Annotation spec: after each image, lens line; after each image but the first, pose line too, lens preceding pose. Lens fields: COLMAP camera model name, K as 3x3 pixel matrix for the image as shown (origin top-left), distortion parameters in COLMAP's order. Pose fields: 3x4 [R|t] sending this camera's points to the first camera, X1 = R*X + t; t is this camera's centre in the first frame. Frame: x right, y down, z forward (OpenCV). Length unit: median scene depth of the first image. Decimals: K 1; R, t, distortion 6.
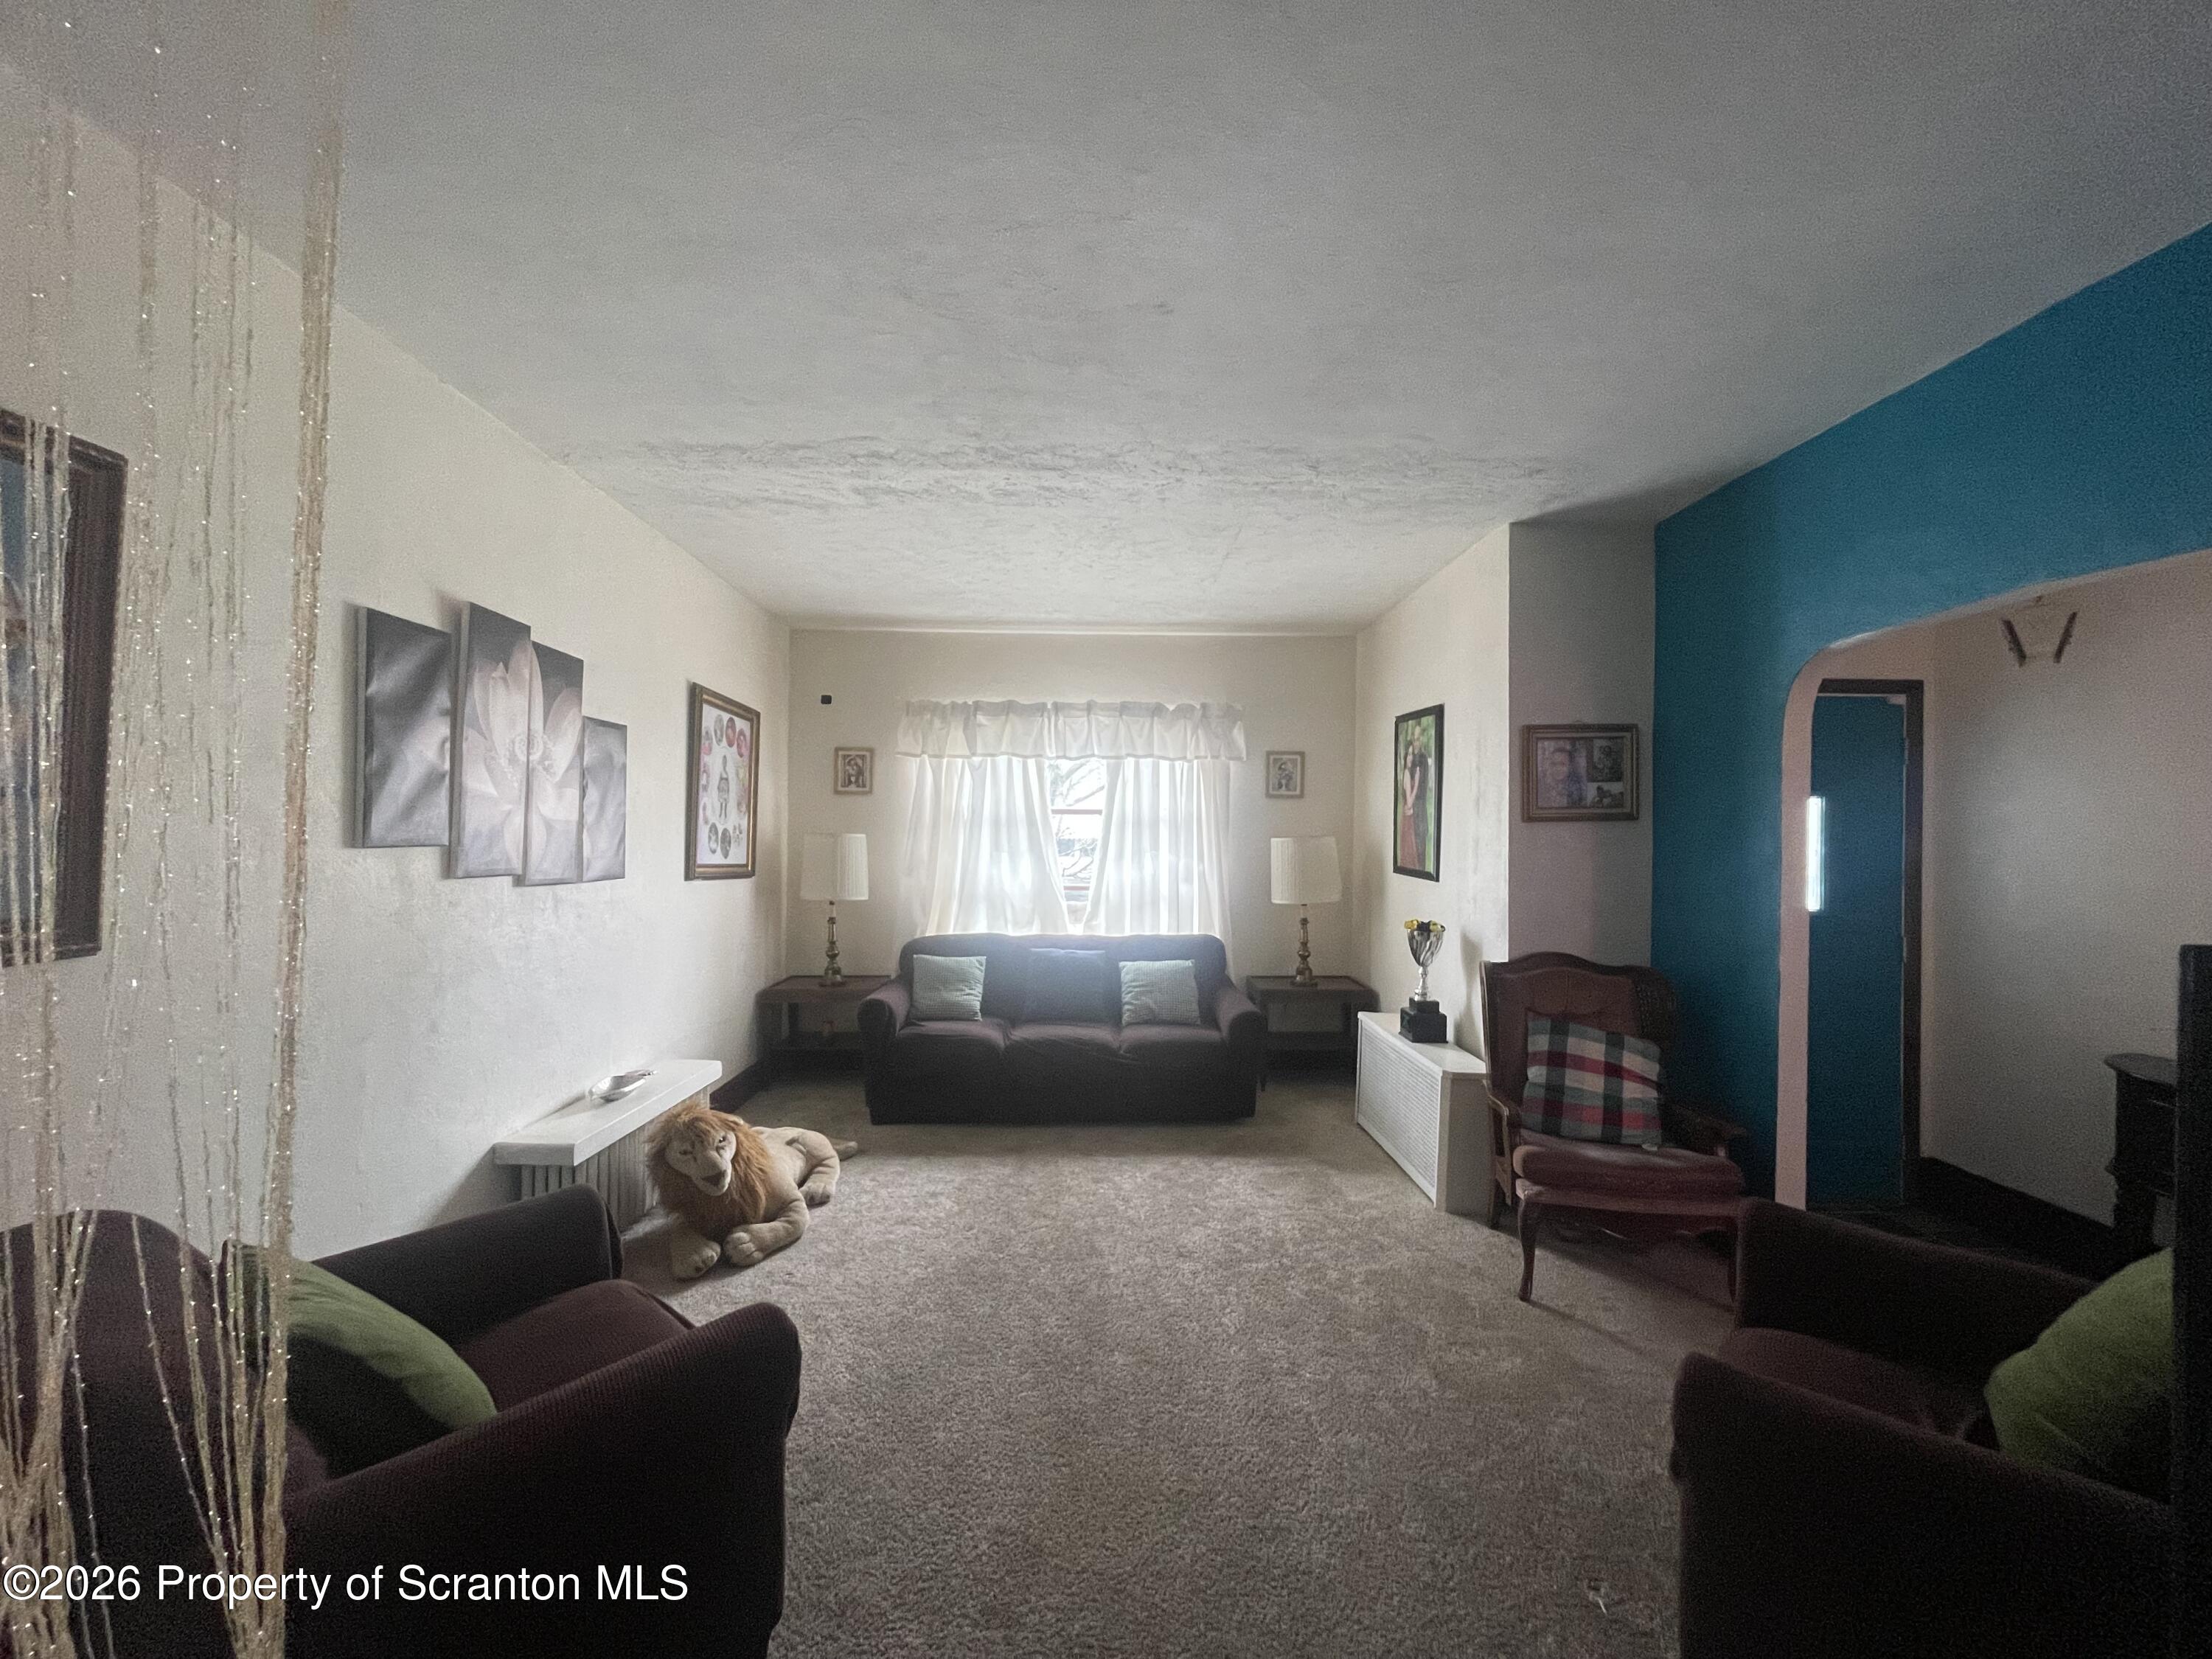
lens RADIAL K [[885.9, 0, 1101.9], [0, 885.9, 830.6], [0, 0, 1]] dist [0.000493, -0.000033]
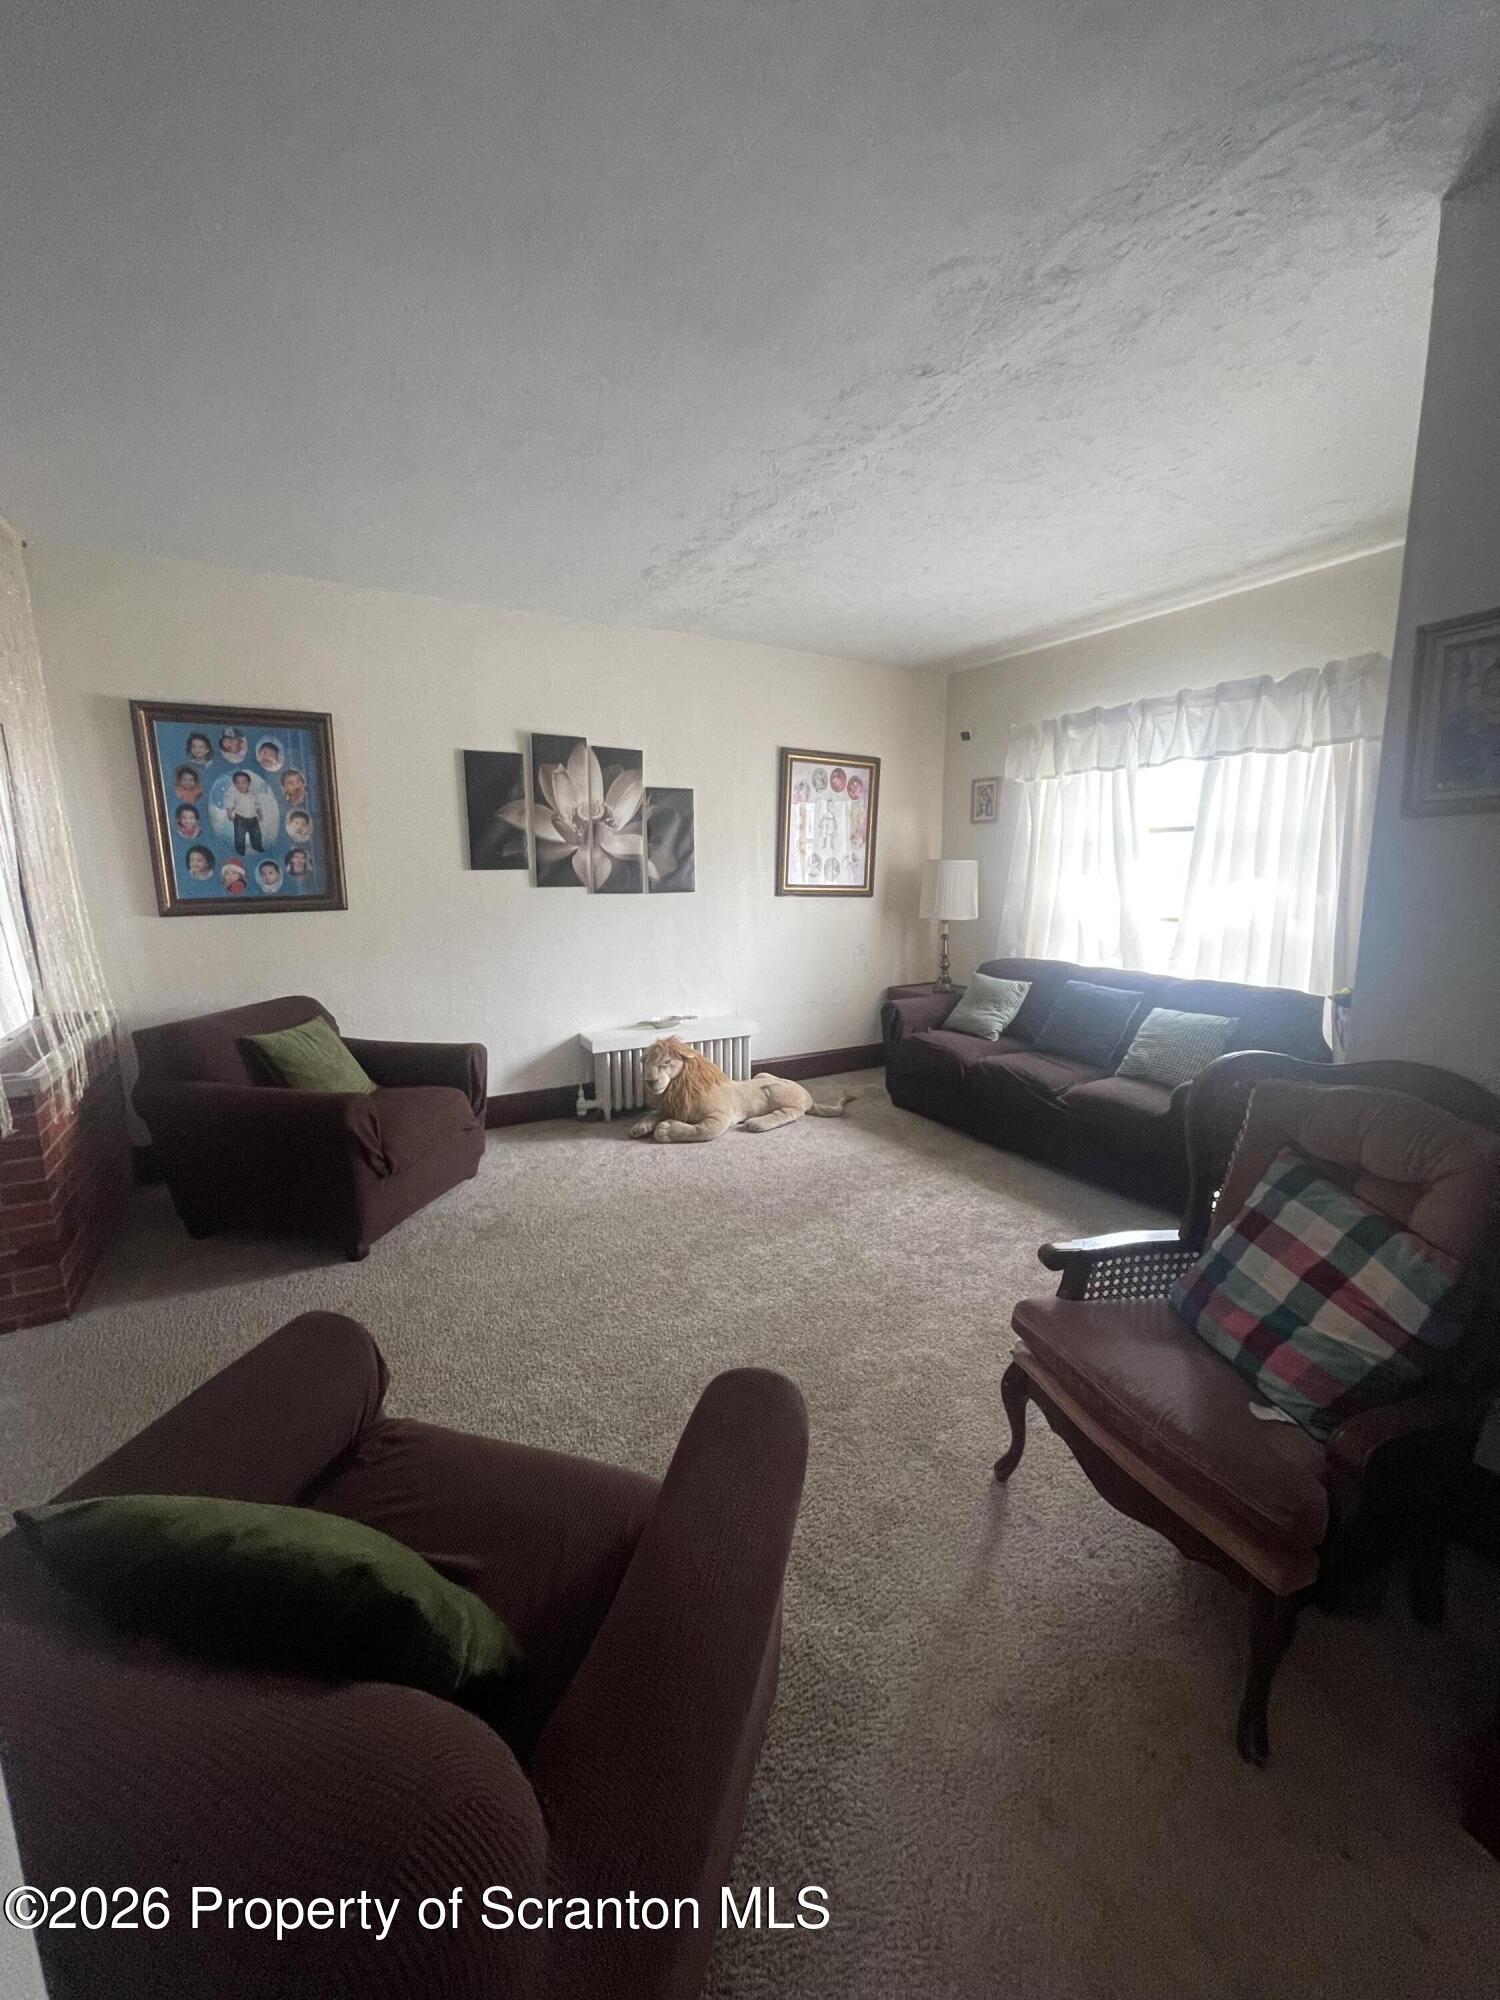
lens RADIAL K [[801.0, 0, 744.8], [0, 801.0, 1002.5], [0, 0, 1]] dist [0.000493, -0.000033]
pose [[0.473011, 0.139572, -0.869931, 0.542029], [0.013282, 0.986131, 0.165437, 0.011216], [0.880957, -0.089808, 0.464597, 0.314090]]
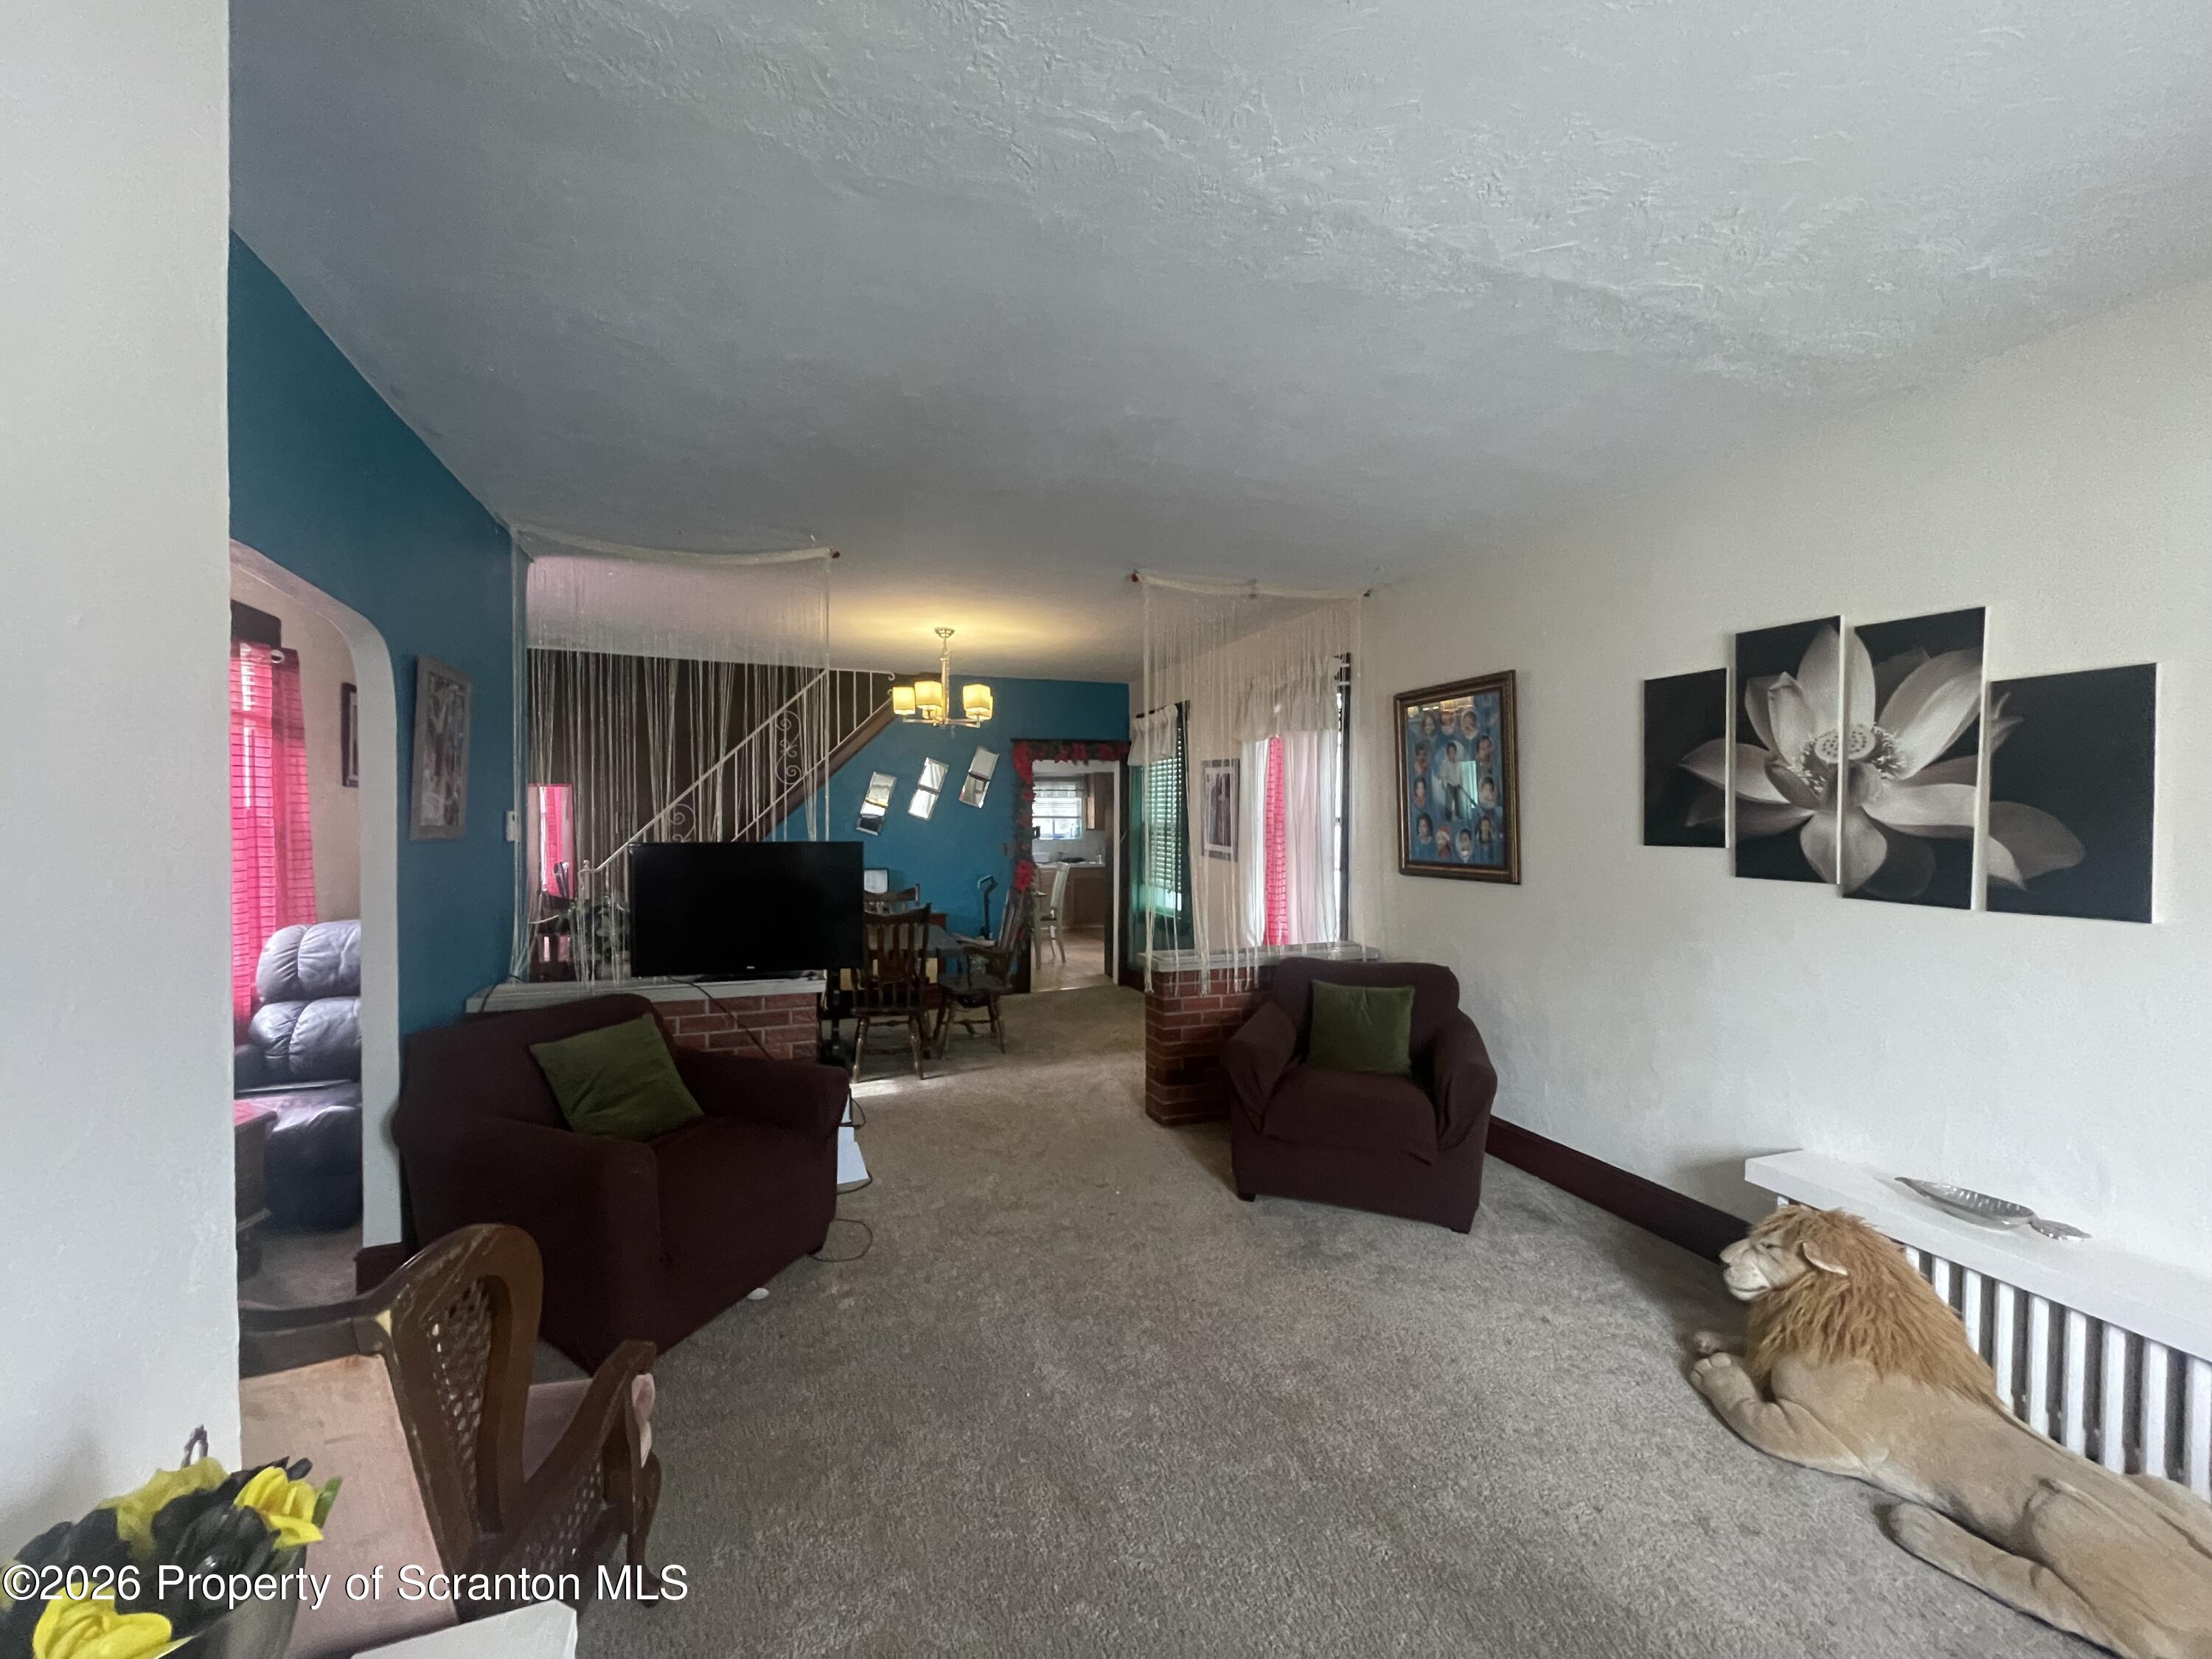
lens RADIAL K [[885.9, 0, 1103.1], [0, 885.9, 832.8], [0, 0, 1]] dist [0.000493, -0.000033]
pose [[-0.938552, -0.012520, -0.344910, 0.238201], [-0.016777, 0.999815, 0.009361, 0.000289], [0.344729, 0.014573, -0.938589, 0.979777]]
